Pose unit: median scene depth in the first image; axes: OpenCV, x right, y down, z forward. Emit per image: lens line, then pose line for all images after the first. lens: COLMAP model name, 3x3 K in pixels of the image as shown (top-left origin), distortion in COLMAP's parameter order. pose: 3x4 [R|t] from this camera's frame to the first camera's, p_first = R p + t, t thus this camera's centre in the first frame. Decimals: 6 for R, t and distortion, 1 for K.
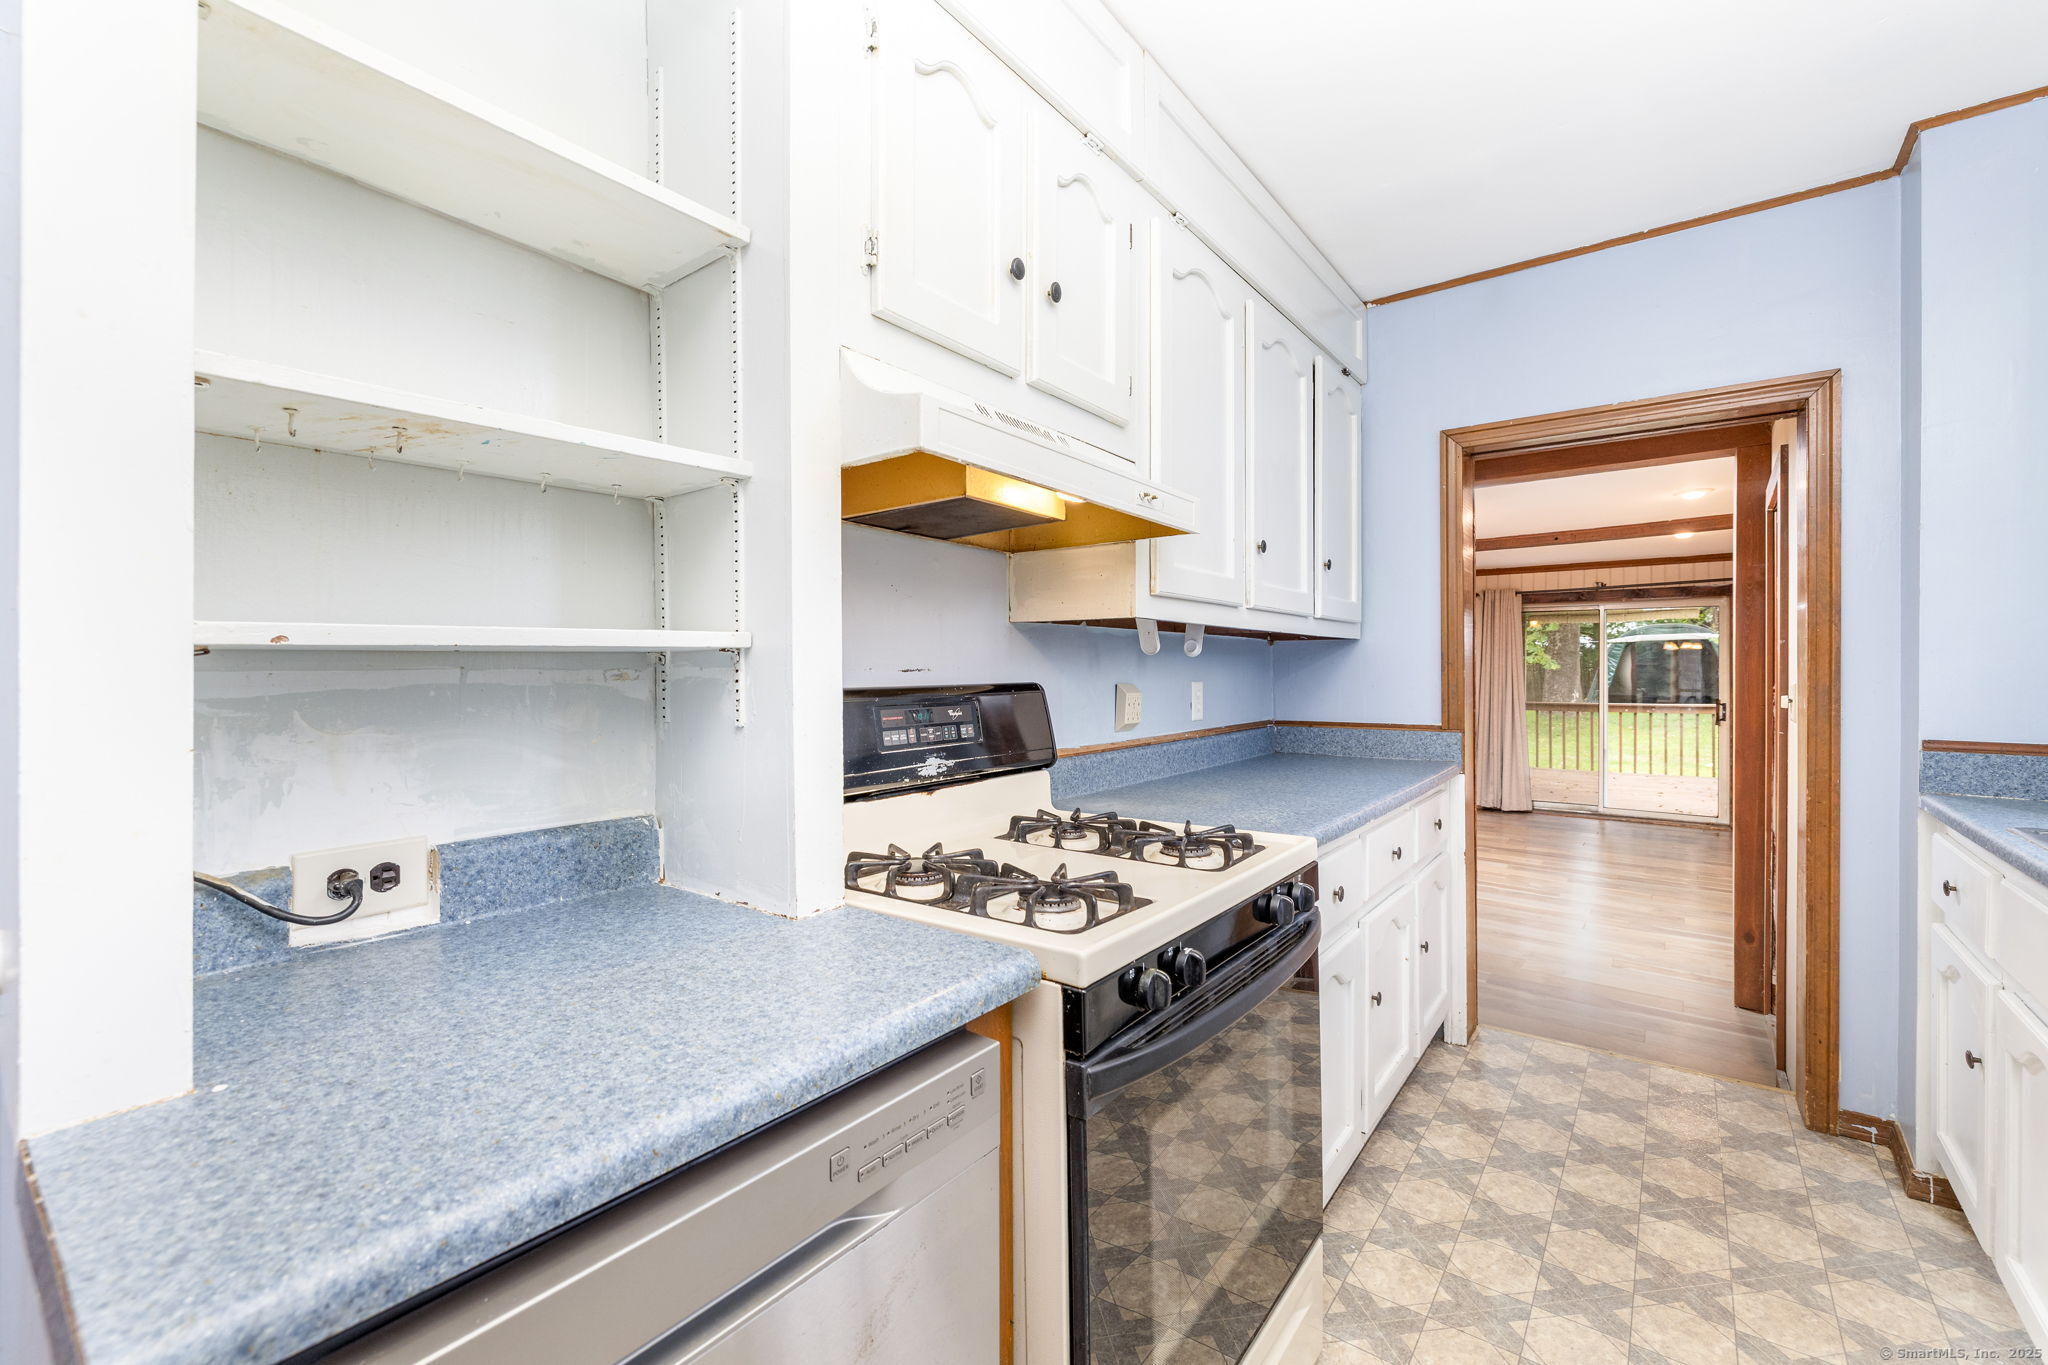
lens RADIAL K [[864.7, 0, 1006.7], [0, 864.7, 670.1], [0, 0, 1]] dist [-0.000759, -0.000901]
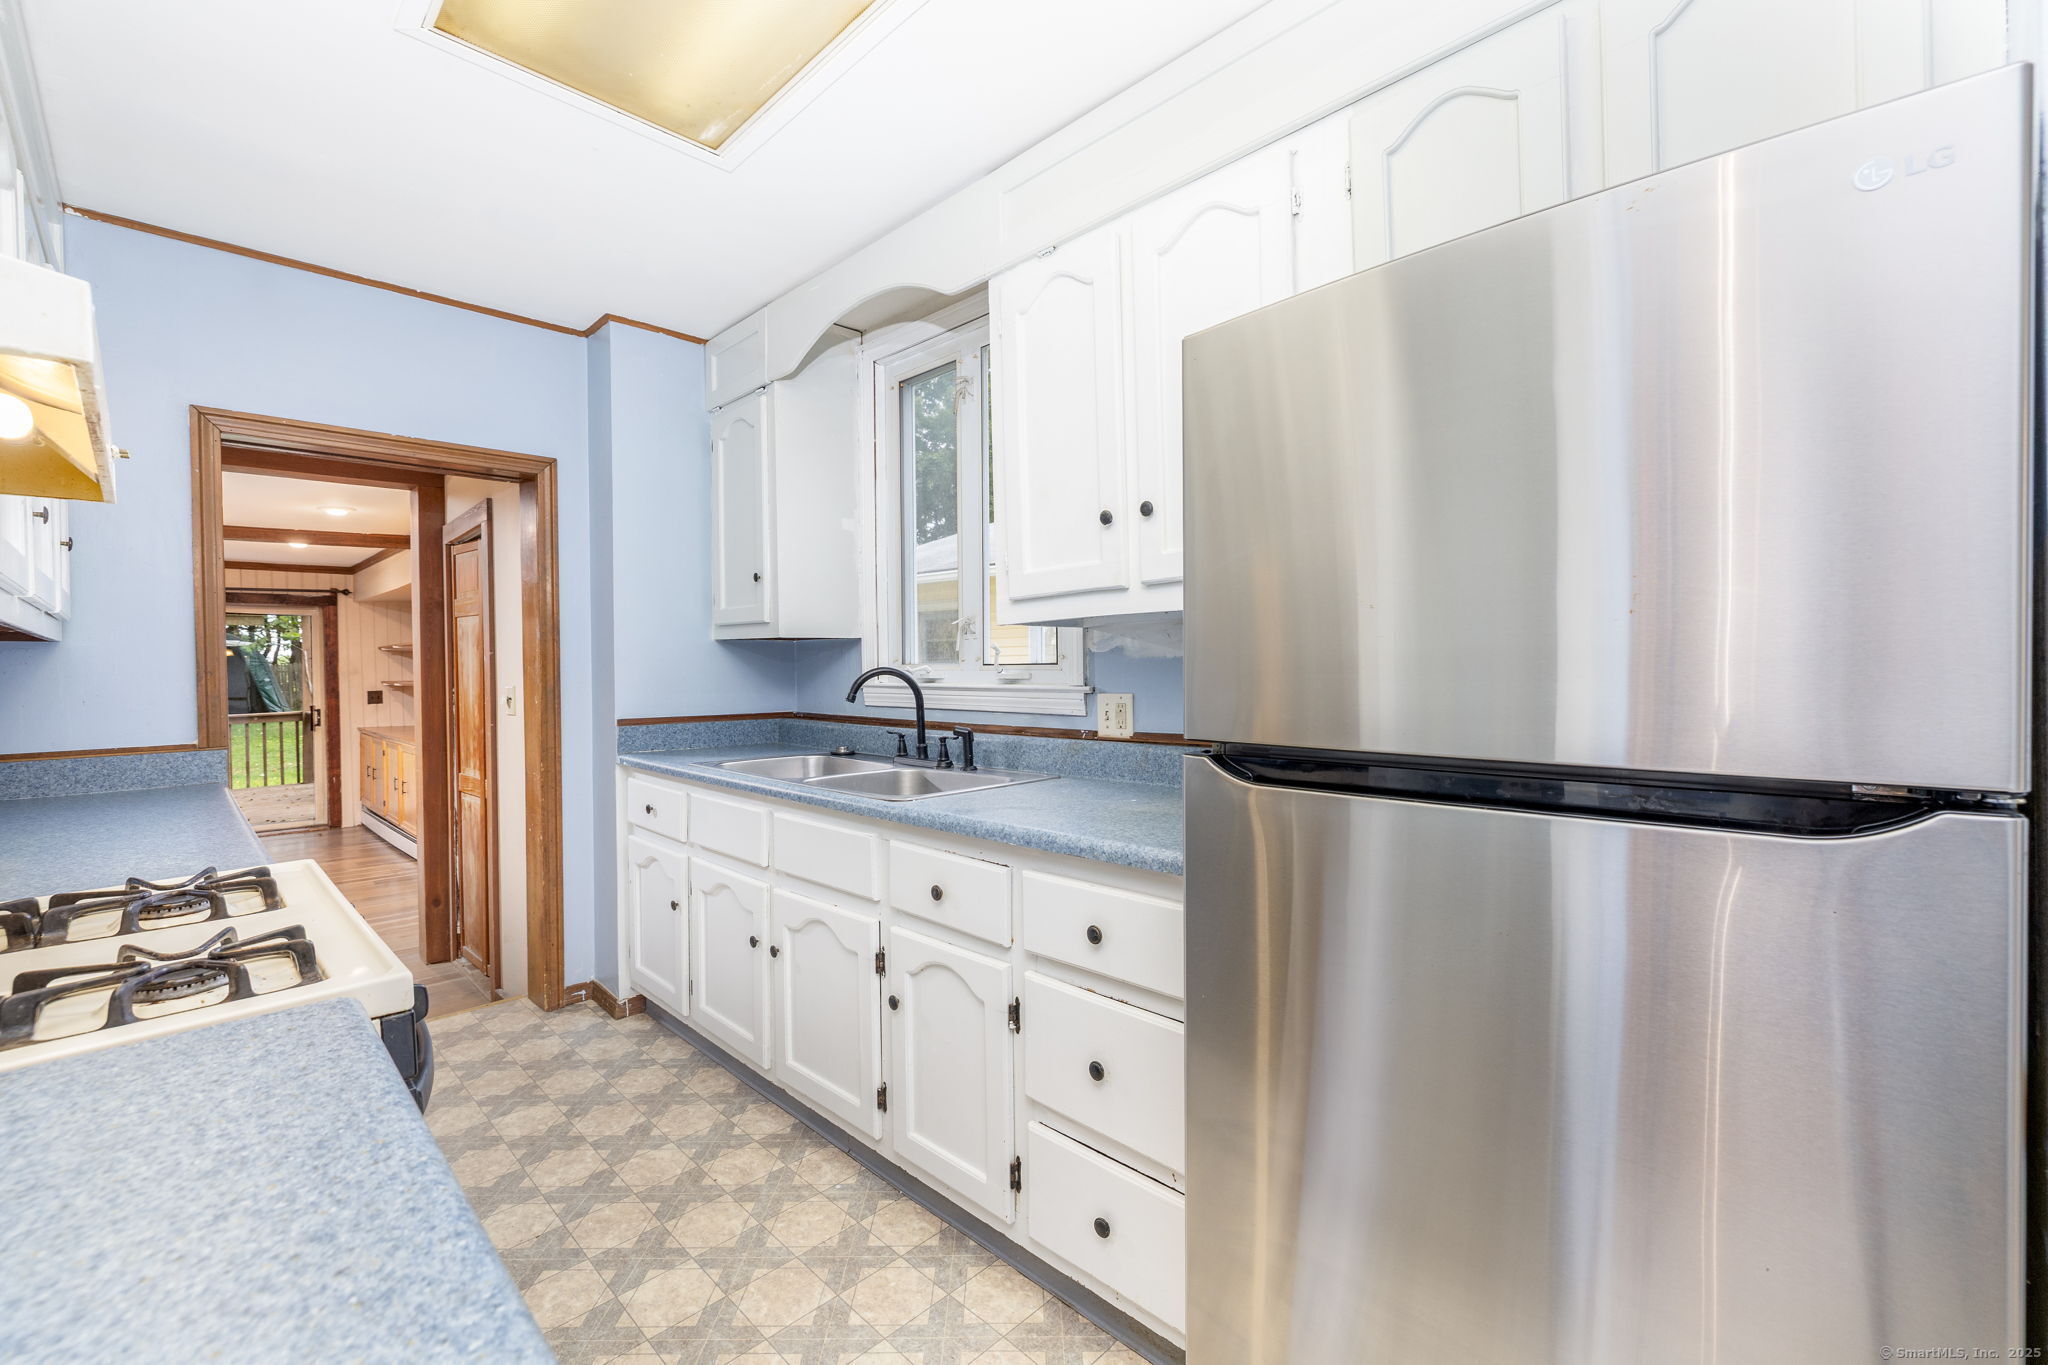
lens RADIAL K [[864.7, 0, 1021.8], [0, 864.7, 685.9], [0, 0, 1]] dist [-0.000759, -0.000901]
pose [[0.124098, -0.024076, 0.991978, -0.368707], [0.014397, 0.999644, 0.022461, -0.002774], [-0.992166, 0.011494, 0.124401, 0.092590]]
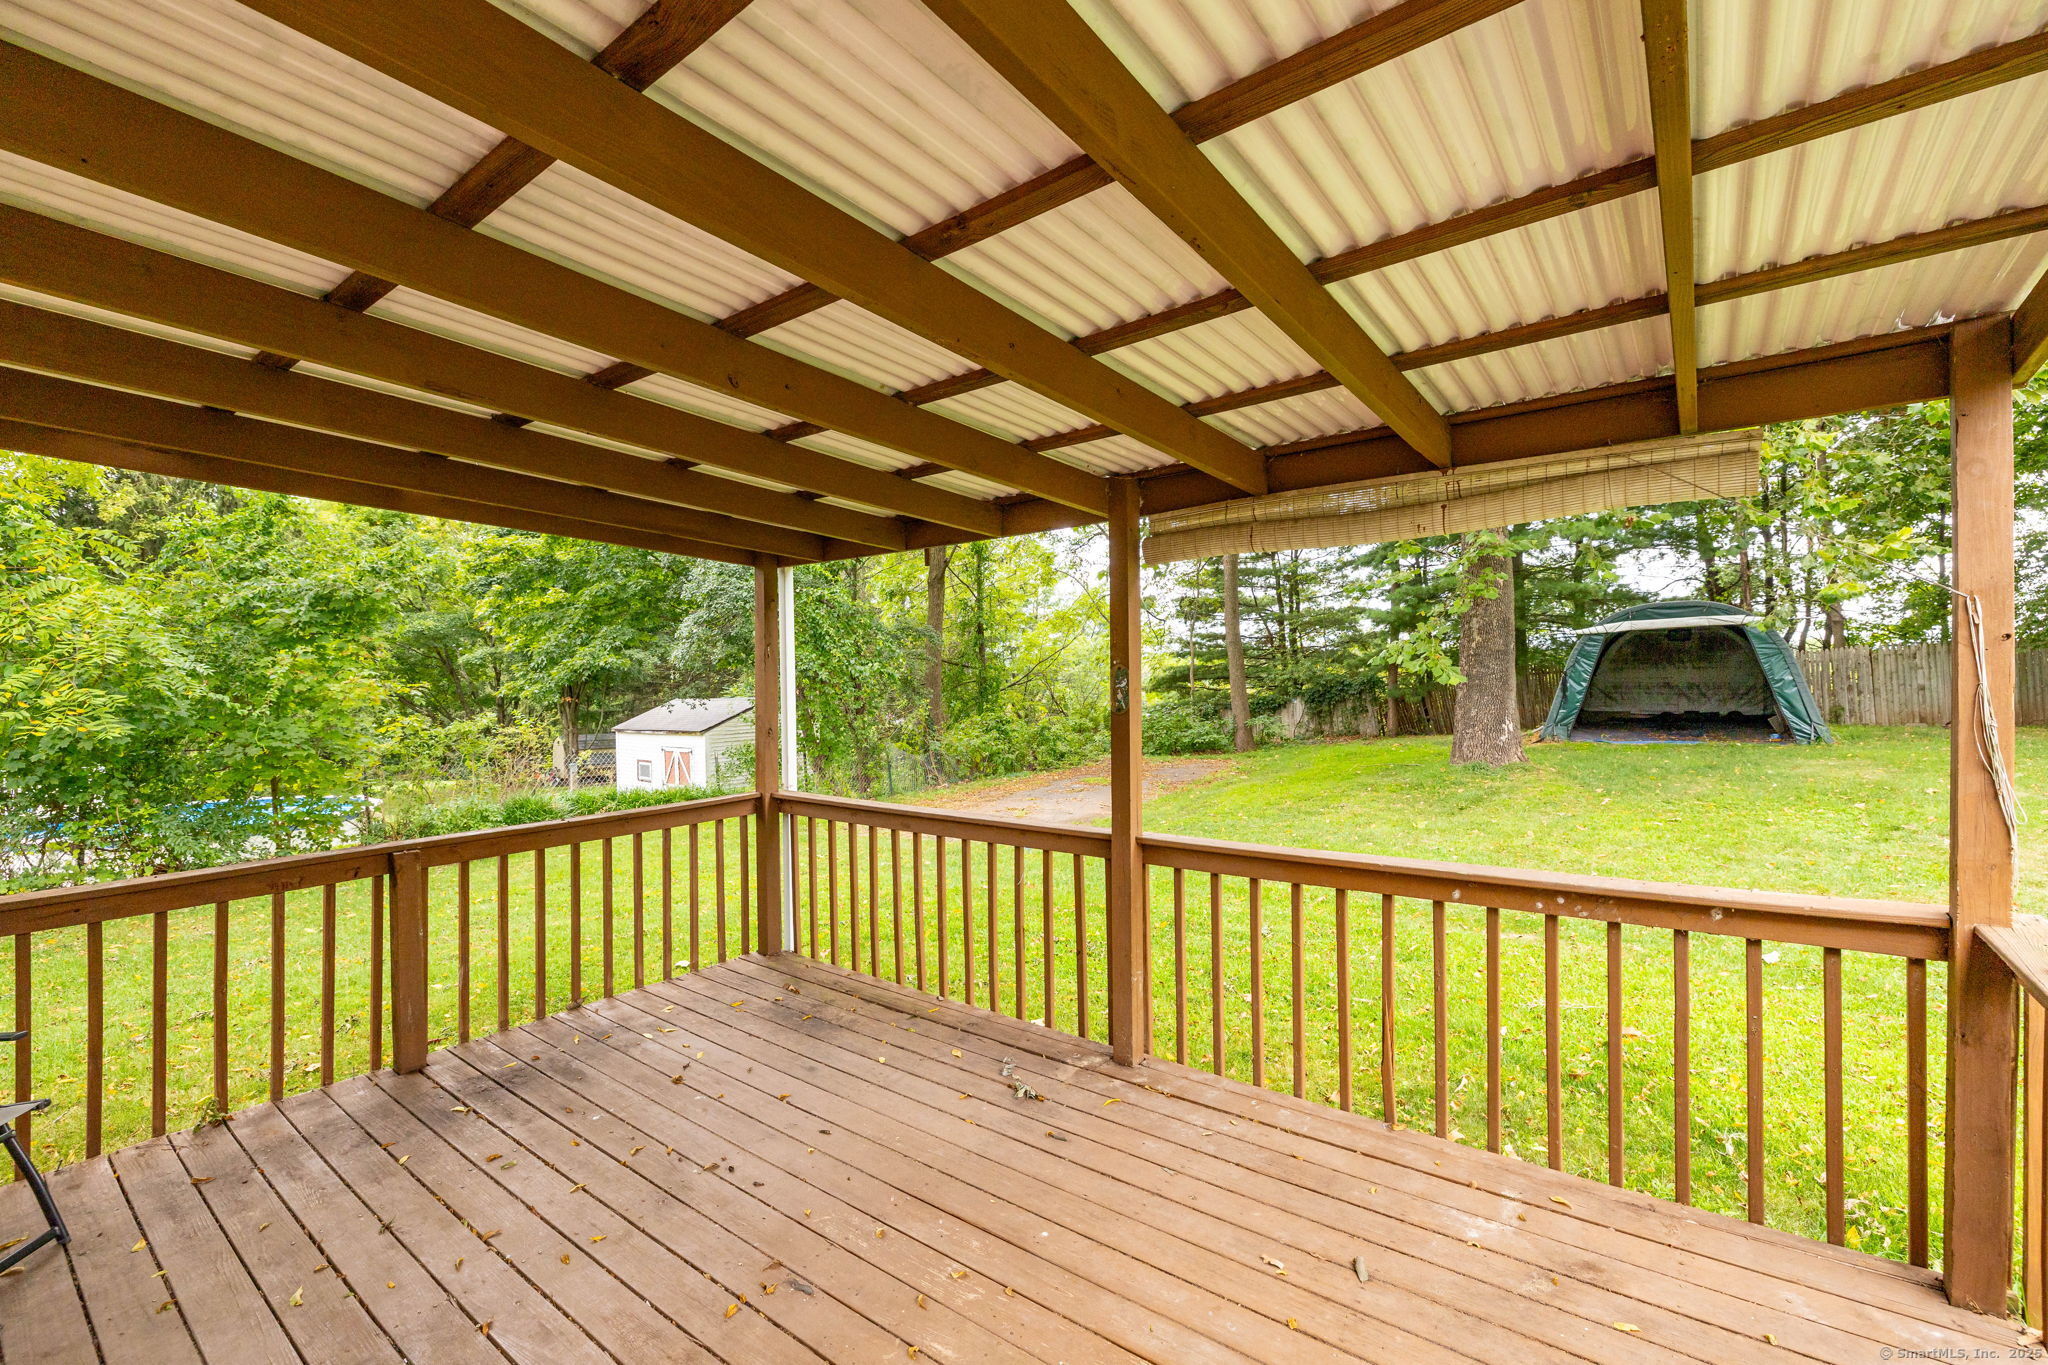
lens RADIAL K [[864.7, 0, 1025.9], [0, 864.7, 685.7], [0, 0, 1]] dist [-0.000759, -0.000901]
pose [[0.999691, -0.024856, 0.000800, 2.971677], [0.024853, 0.999686, 0.003211, -0.054613], [-0.000880, -0.003191, 0.999995, 3.790546]]
